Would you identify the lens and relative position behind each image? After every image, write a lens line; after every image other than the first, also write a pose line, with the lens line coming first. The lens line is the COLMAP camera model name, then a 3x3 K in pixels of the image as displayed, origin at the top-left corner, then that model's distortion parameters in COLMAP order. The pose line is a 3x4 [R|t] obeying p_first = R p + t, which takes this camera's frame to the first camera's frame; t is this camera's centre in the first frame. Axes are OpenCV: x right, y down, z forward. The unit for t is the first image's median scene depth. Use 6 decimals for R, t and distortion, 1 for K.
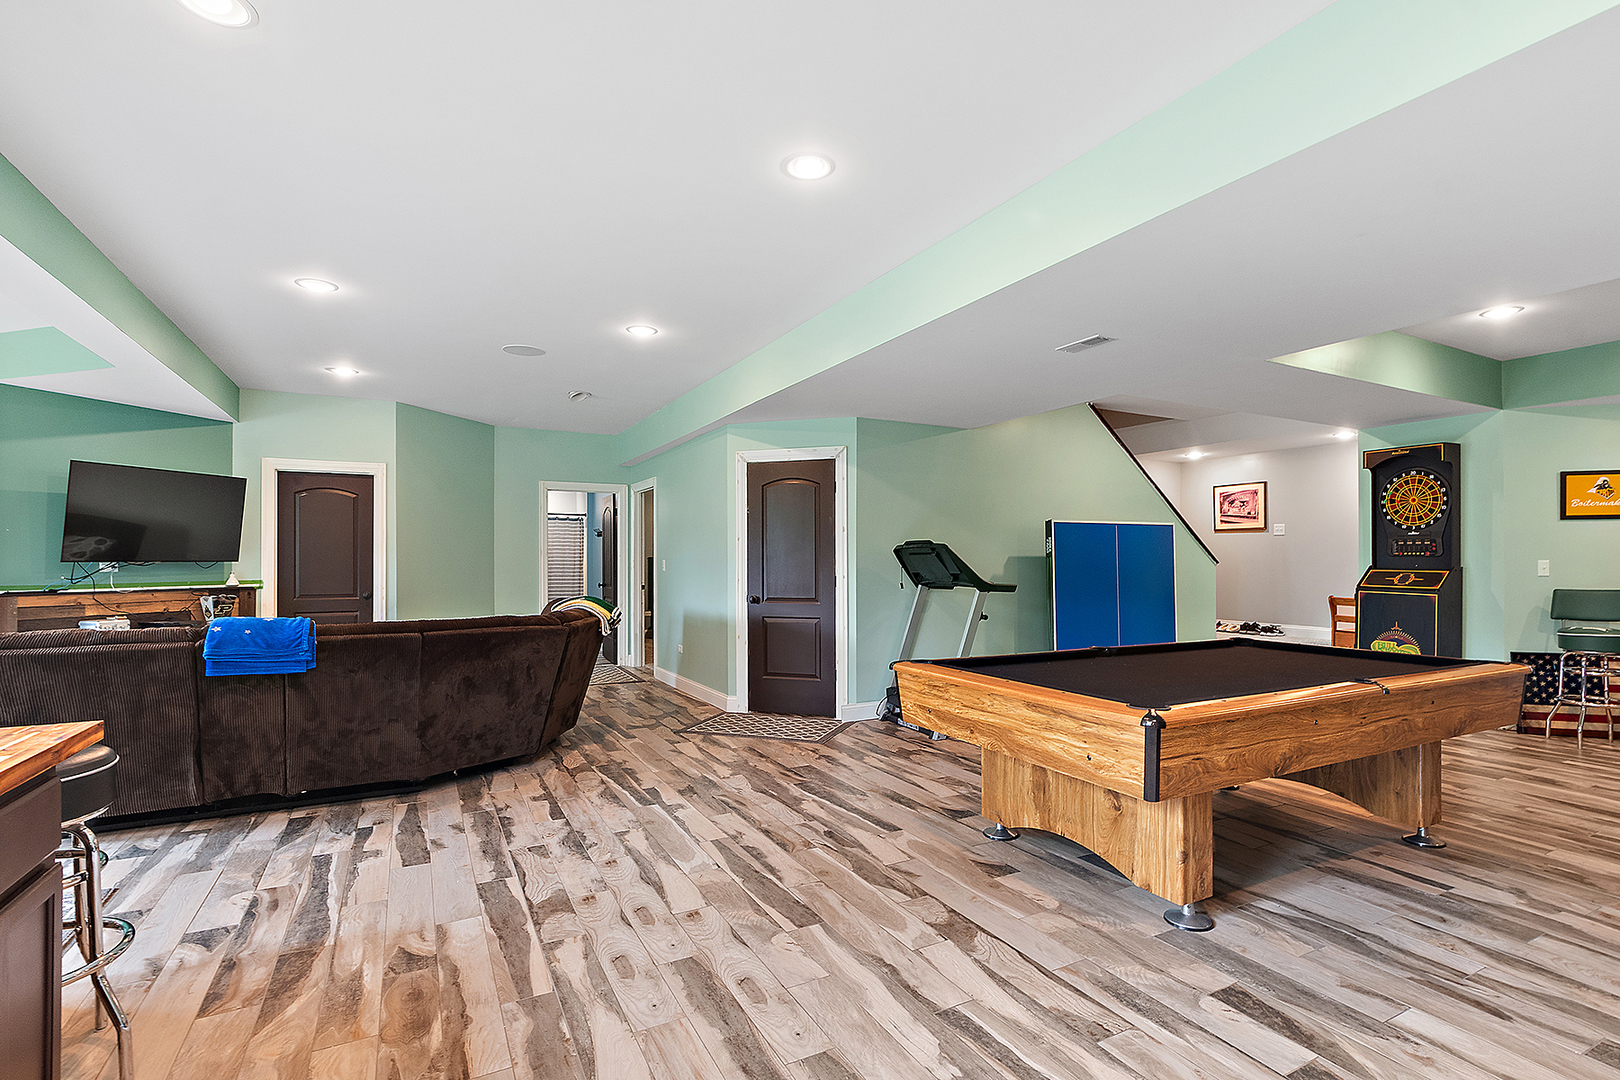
lens RADIAL K [[764.2, 0, 812.9], [0, 764.2, 553.2], [0, 0, 1]] dist [-0.003225, -0.000695]
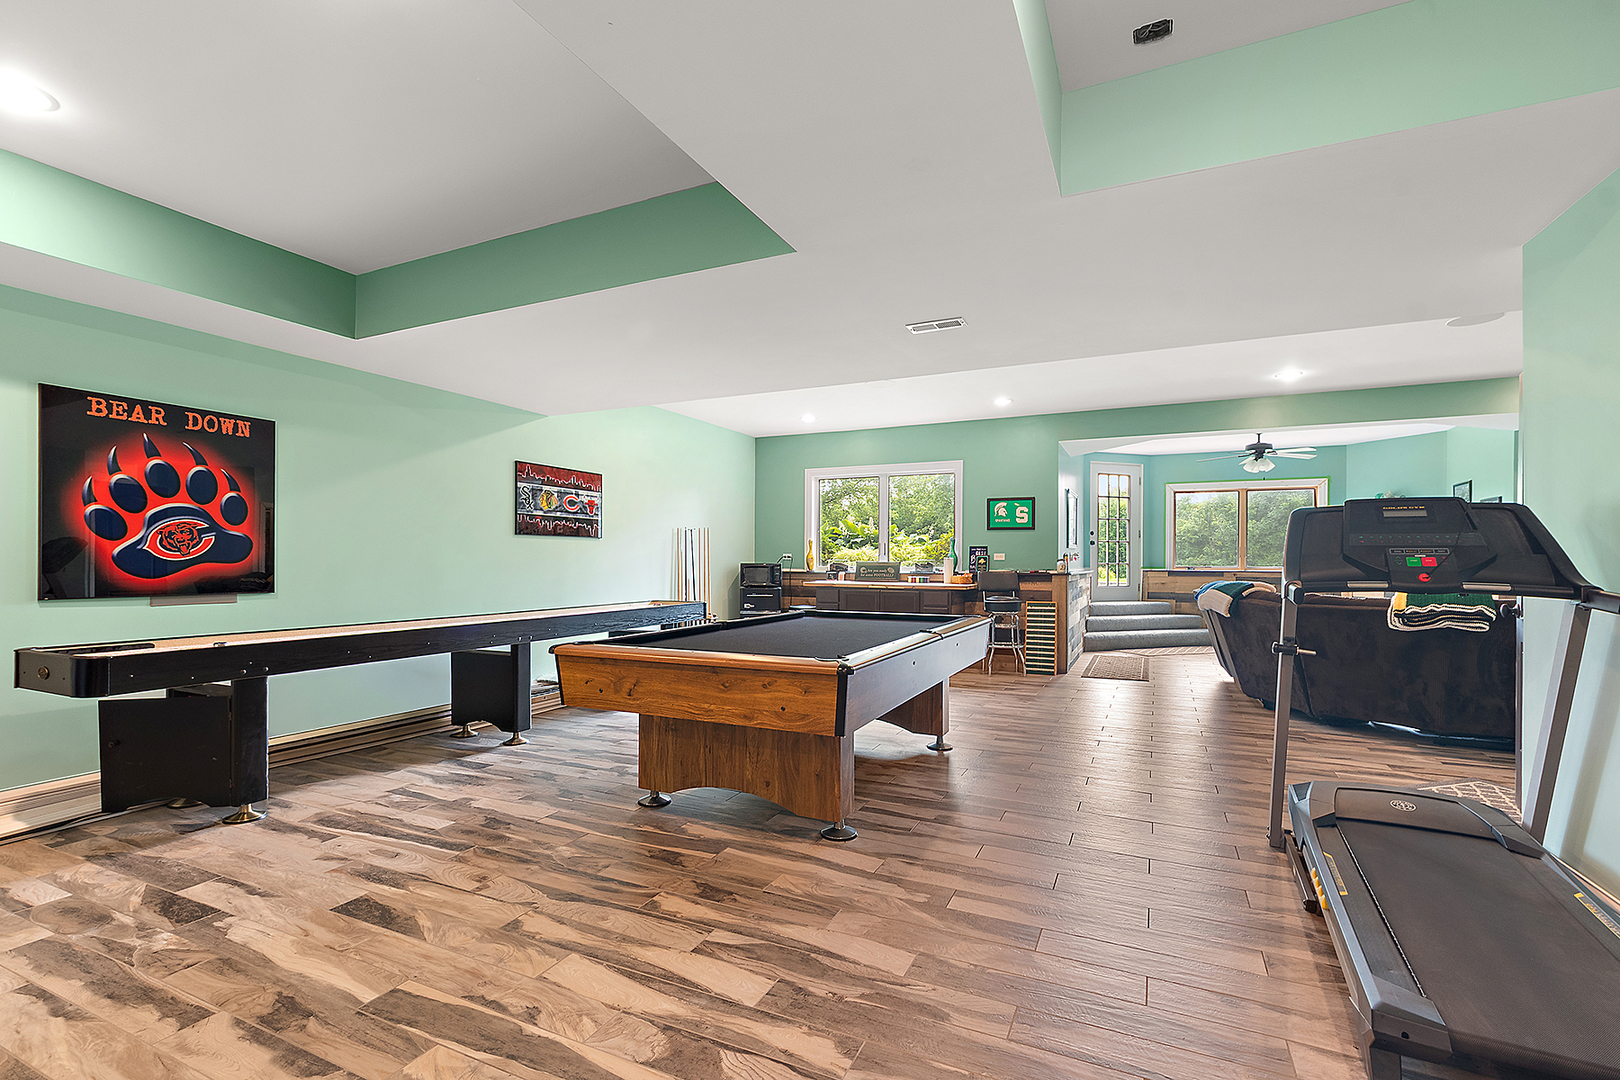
lens RADIAL K [[727.3, 0, 807.5], [0, 727.3, 559.7], [0, 0, 1]] dist [-0.002407, -0.000229]
pose [[-0.801111, -0.003483, -0.598505, 1.157162], [0.003758, 0.999934, -0.010849, 0.045709], [0.598504, -0.010941, -0.801045, 1.817774]]
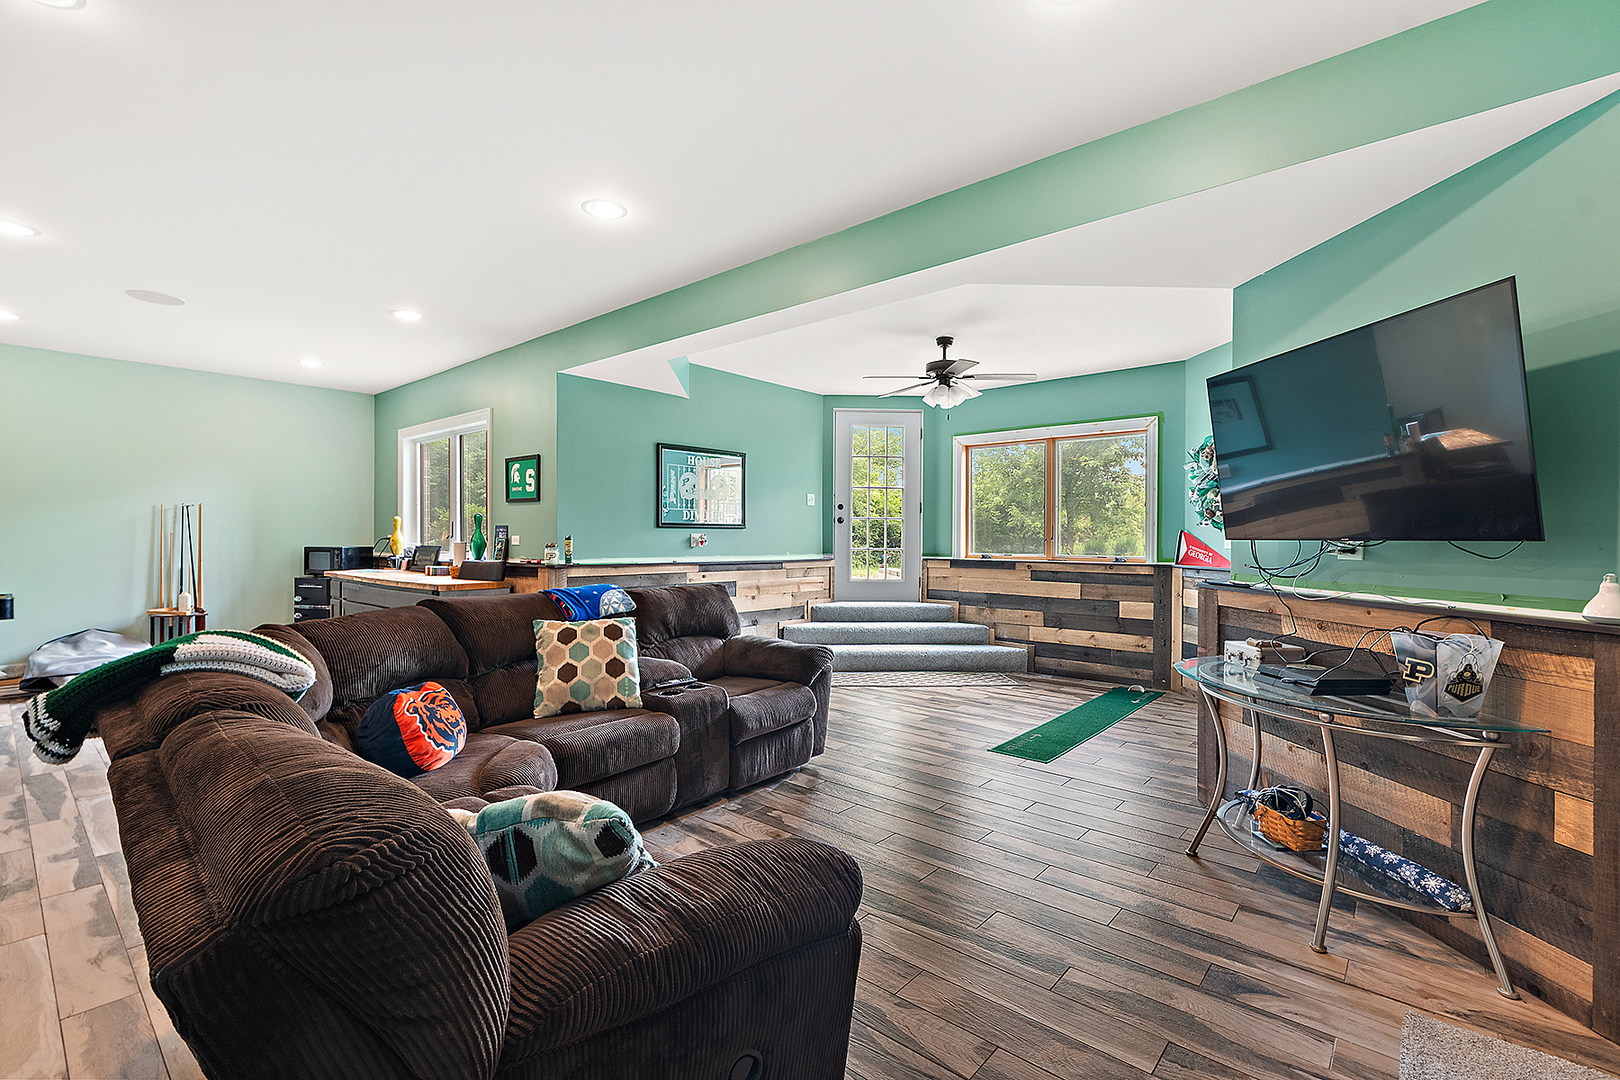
lens RADIAL K [[704.4, 0, 806.7], [0, 704.4, 565.6], [0, 0, 1]] dist [-0.000960, -0.000014]
pose [[-0.930736, 0.007130, -0.365623, -0.654512], [-0.002930, 0.999632, 0.026954, 0.027476], [0.365681, 0.026158, -0.930373, 2.055303]]
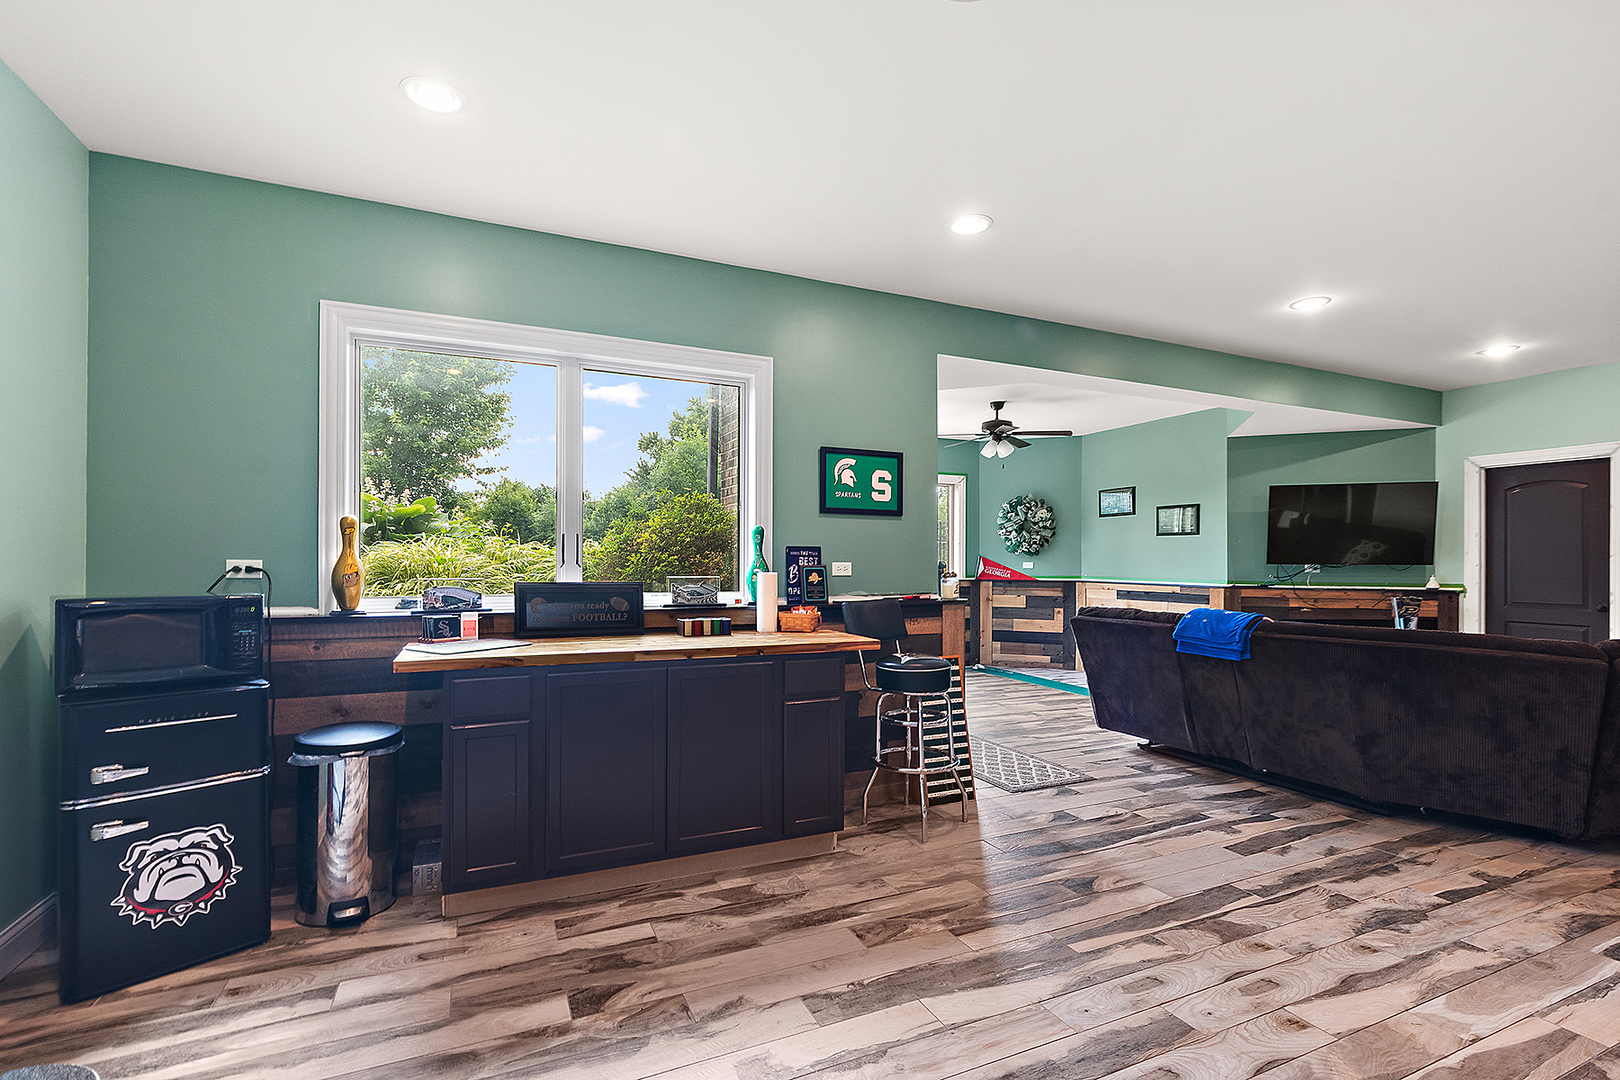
lens RADIAL K [[727.3, 0, 807.5], [0, 727.3, 559.7], [0, 0, 1]] dist [-0.002407, -0.000229]
pose [[-0.062620, -0.002104, -0.998035, 0.453189], [0.004880, 0.999985, -0.002414, 0.004491], [0.998026, -0.005021, -0.062609, 0.418449]]
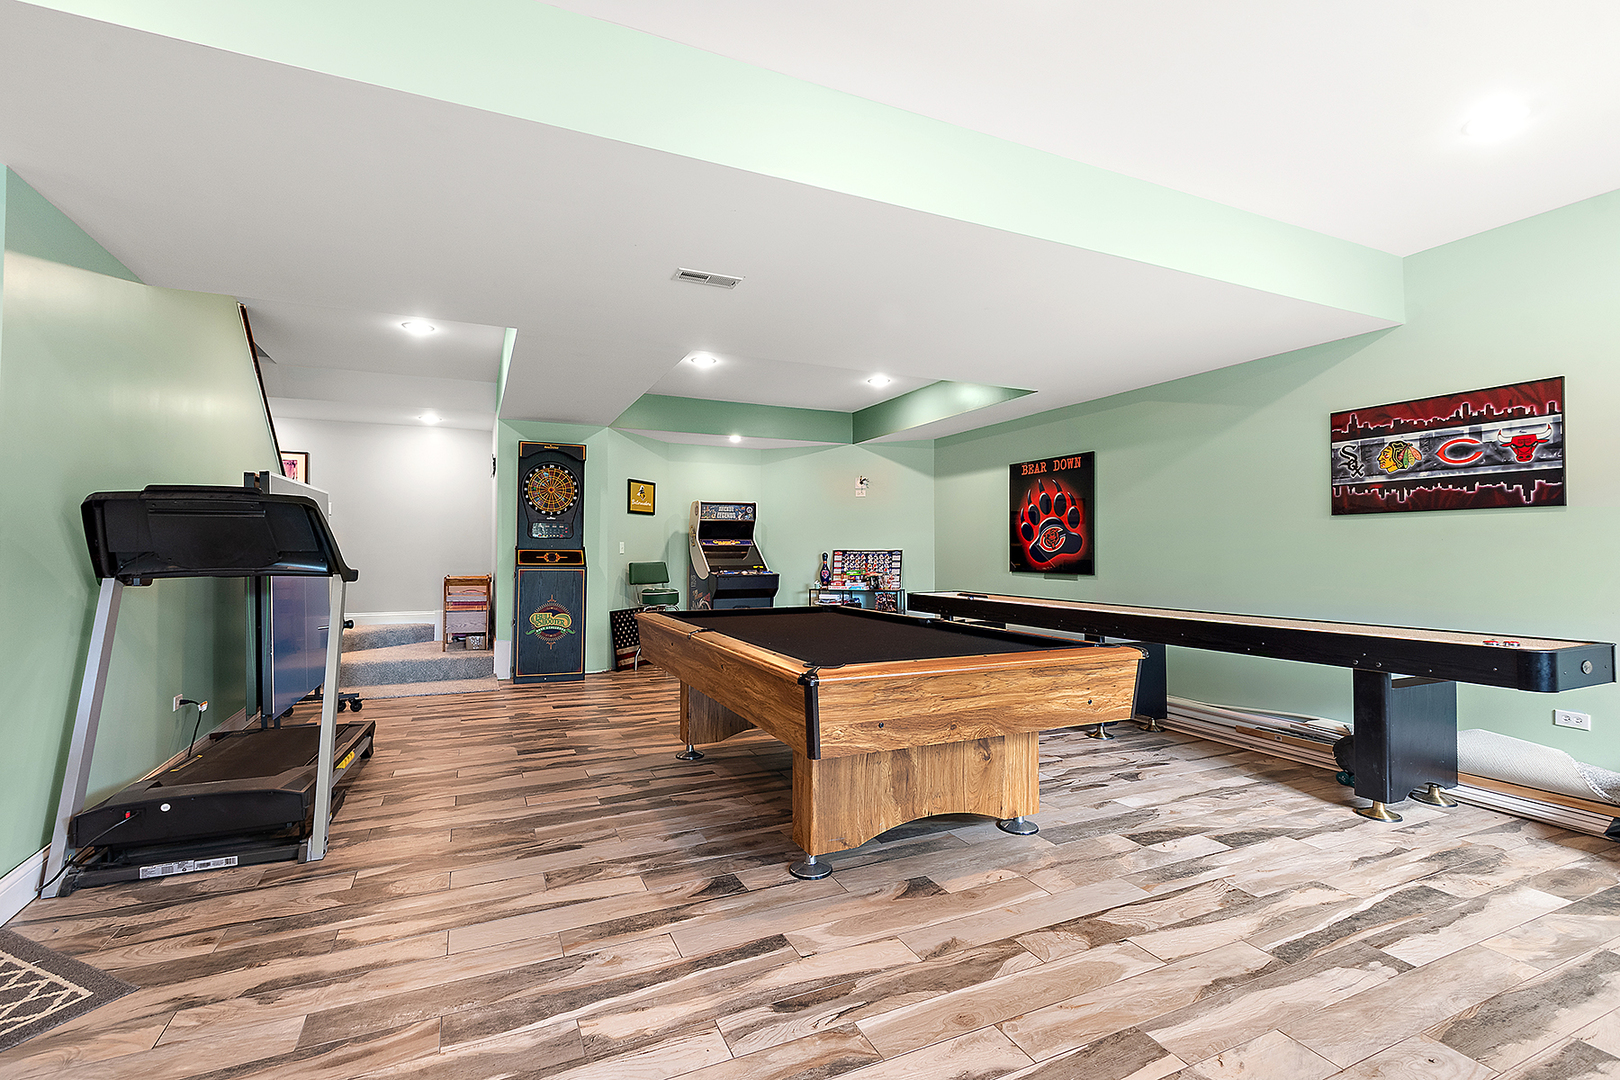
lens RADIAL K [[726.2, 0, 803.0], [0, 726.2, 533.4], [0, 0, 1]] dist [-0.000682, -0.000381]
pose [[0.056419, 0.024859, 0.998098, -0.495506], [-0.008453, 0.999666, -0.024420, 0.035129], [-0.998371, -0.007060, 0.056610, 0.927221]]
